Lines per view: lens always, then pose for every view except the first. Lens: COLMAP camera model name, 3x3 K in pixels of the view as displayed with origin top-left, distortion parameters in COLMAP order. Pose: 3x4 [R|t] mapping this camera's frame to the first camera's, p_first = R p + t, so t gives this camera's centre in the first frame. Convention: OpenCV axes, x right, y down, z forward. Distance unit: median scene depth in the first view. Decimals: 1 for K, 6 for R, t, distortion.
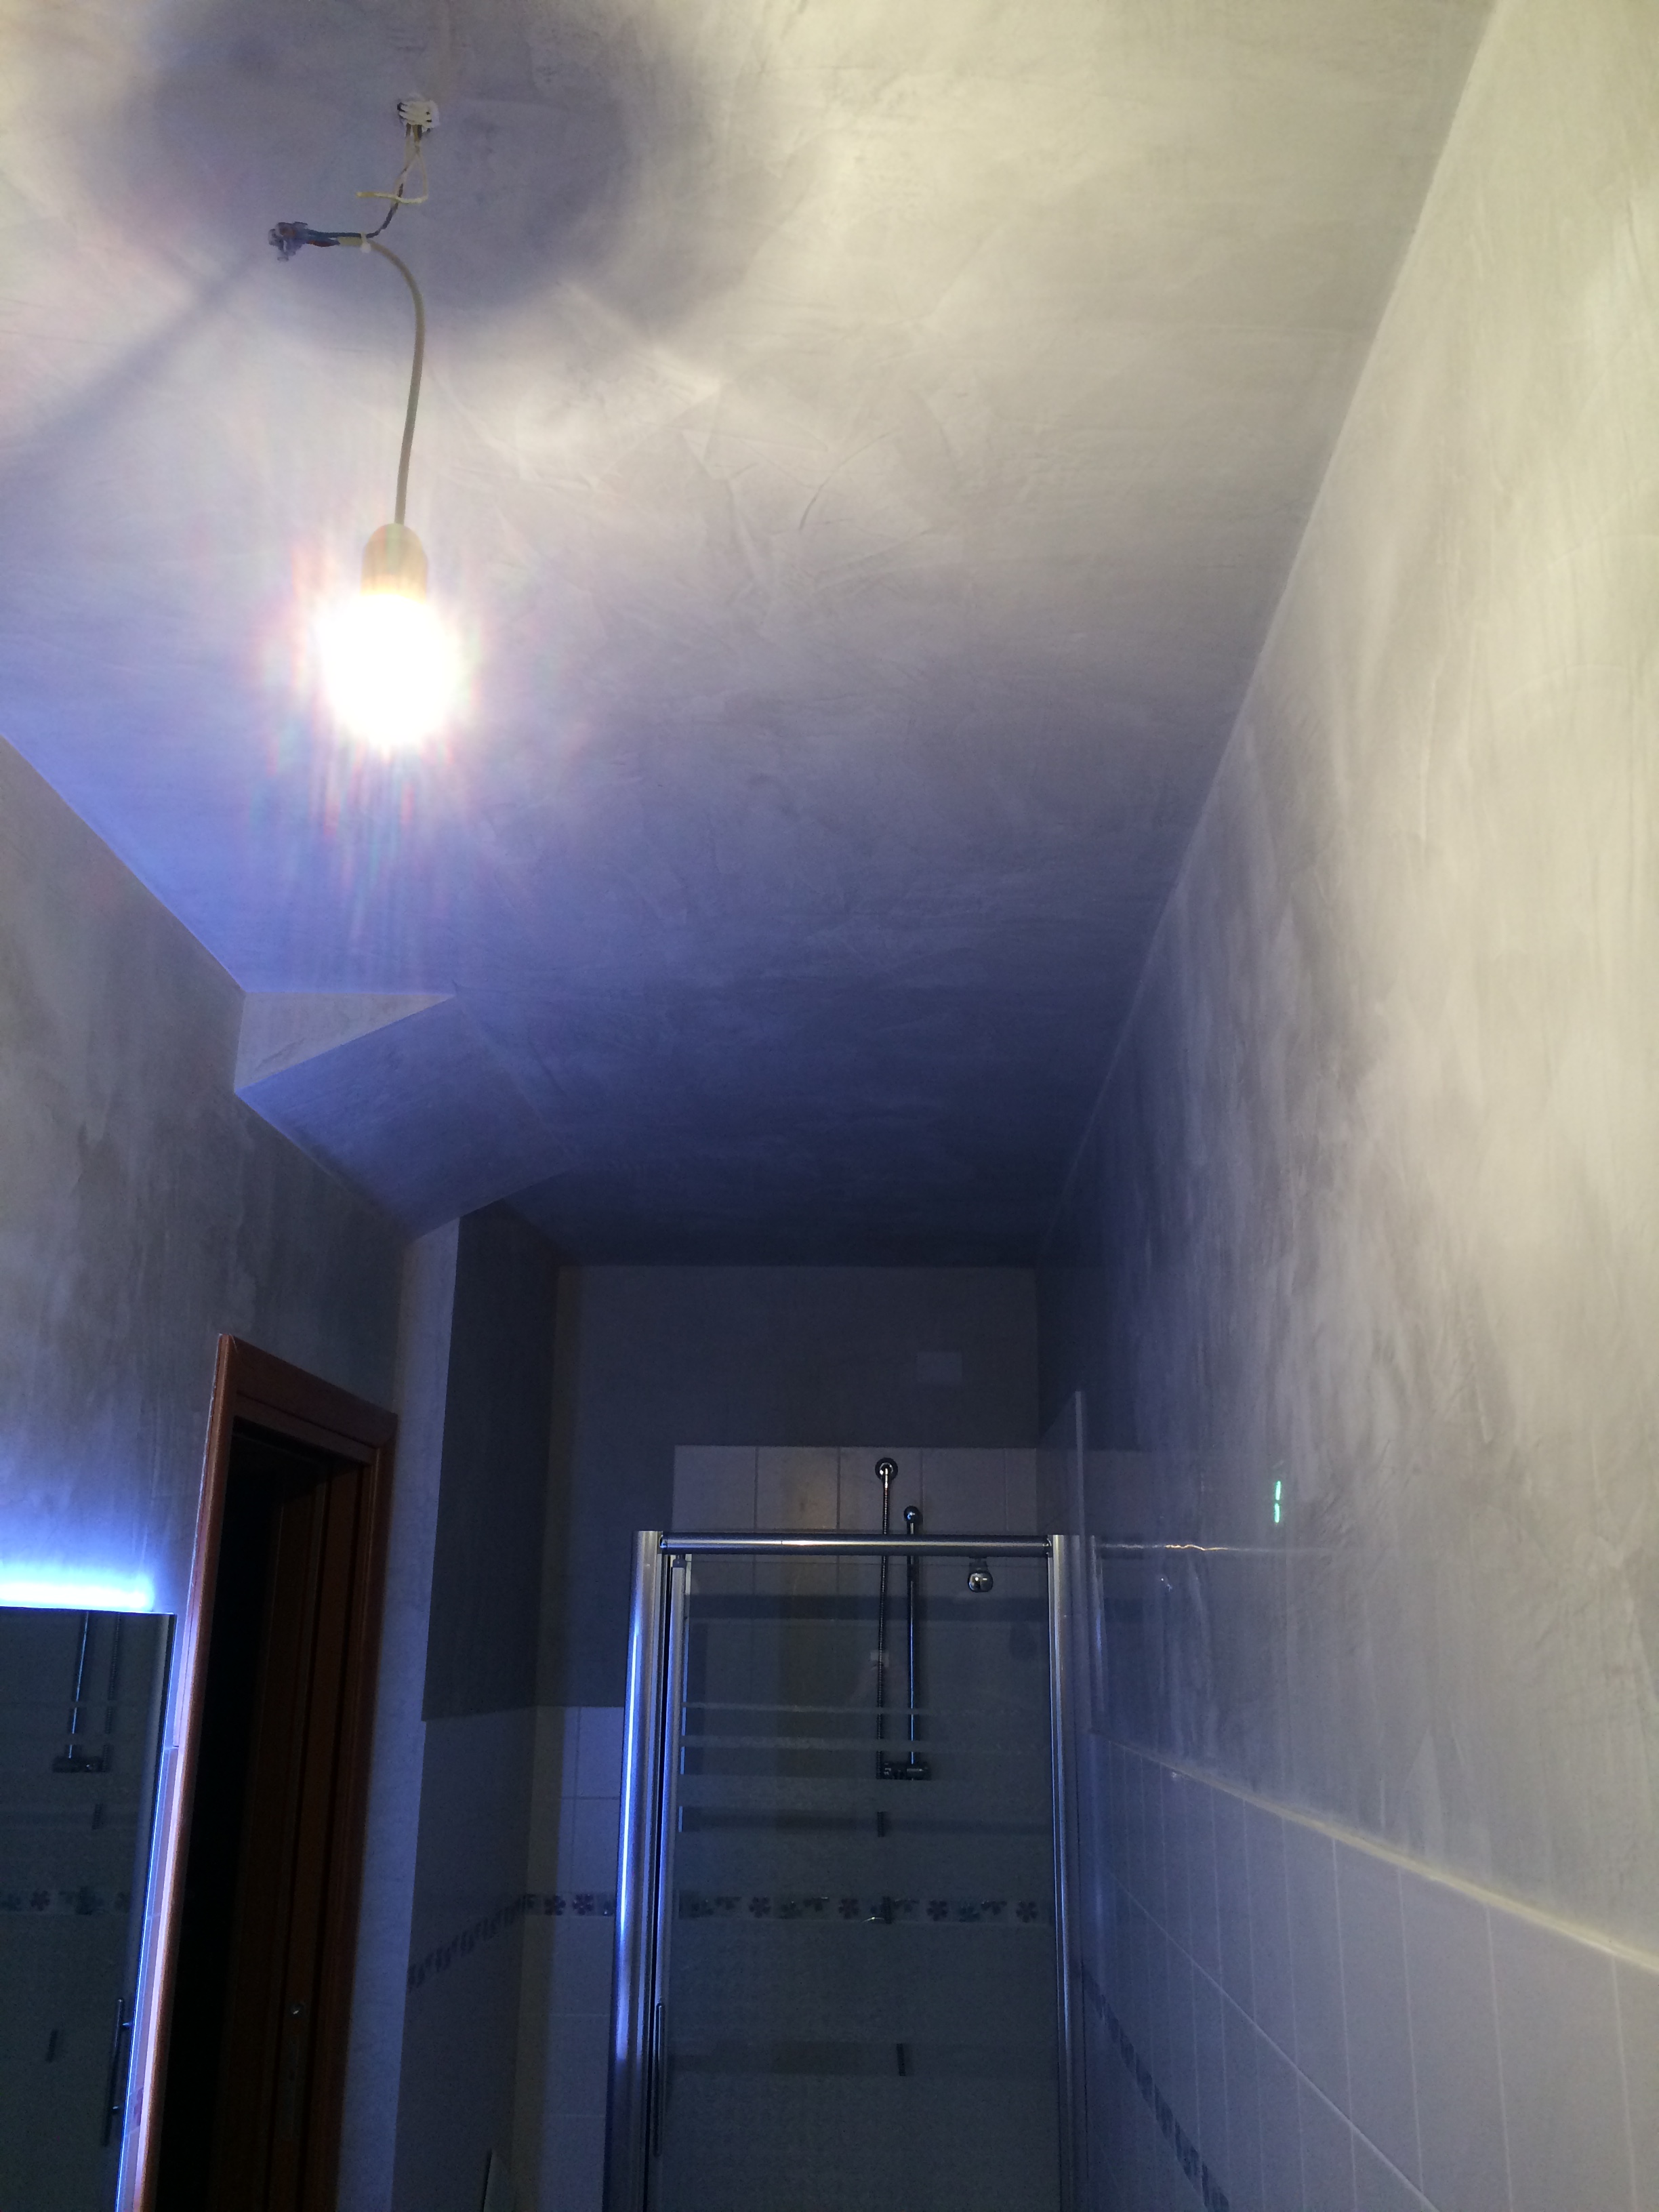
lens RADIAL K [[1846.9, 0, 829.5], [0, 1846.9, 1106.0], [0, 0, 1]] dist [0.014569, -0.005771]
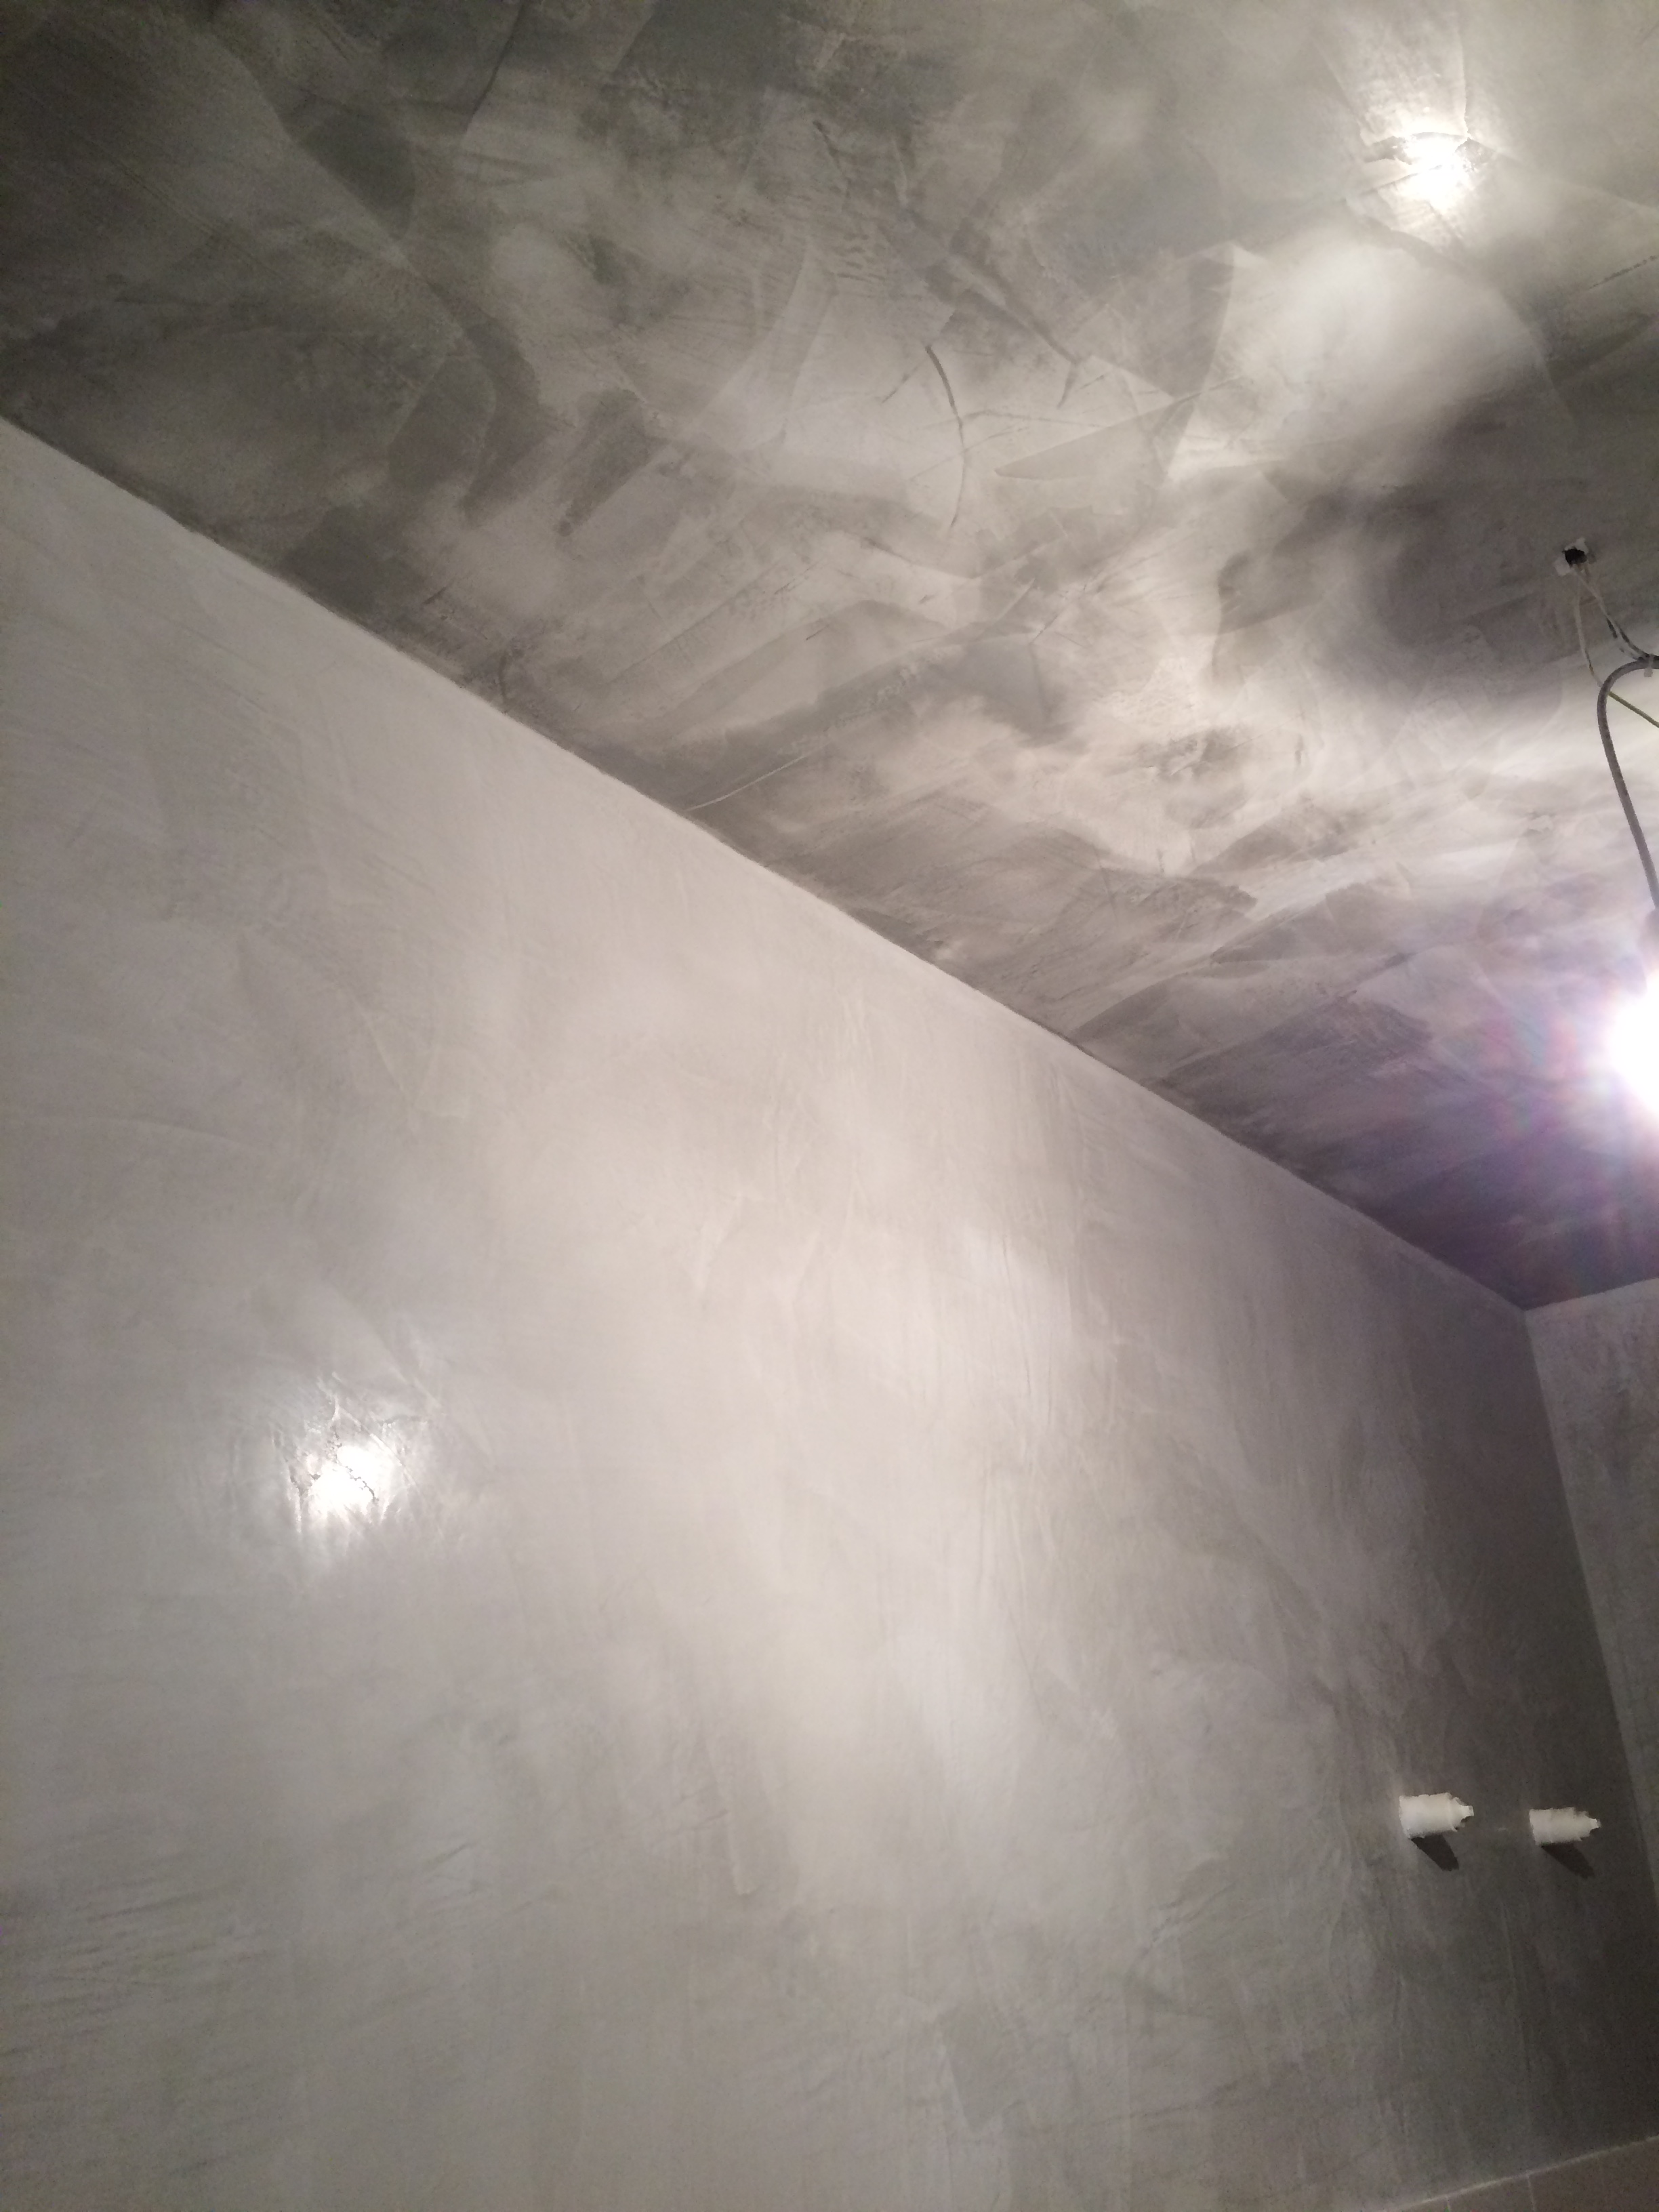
lens RADIAL K [[1846.9, 0, 829.5], [0, 1846.9, 1106.0], [0, 0, 1]] dist [0.014569, -0.005771]
pose [[-0.786599, 0.285943, 0.547265, -0.467202], [-0.147376, 0.773751, -0.616109, 0.548459], [-0.599619, -0.565284, -0.566490, 2.081399]]
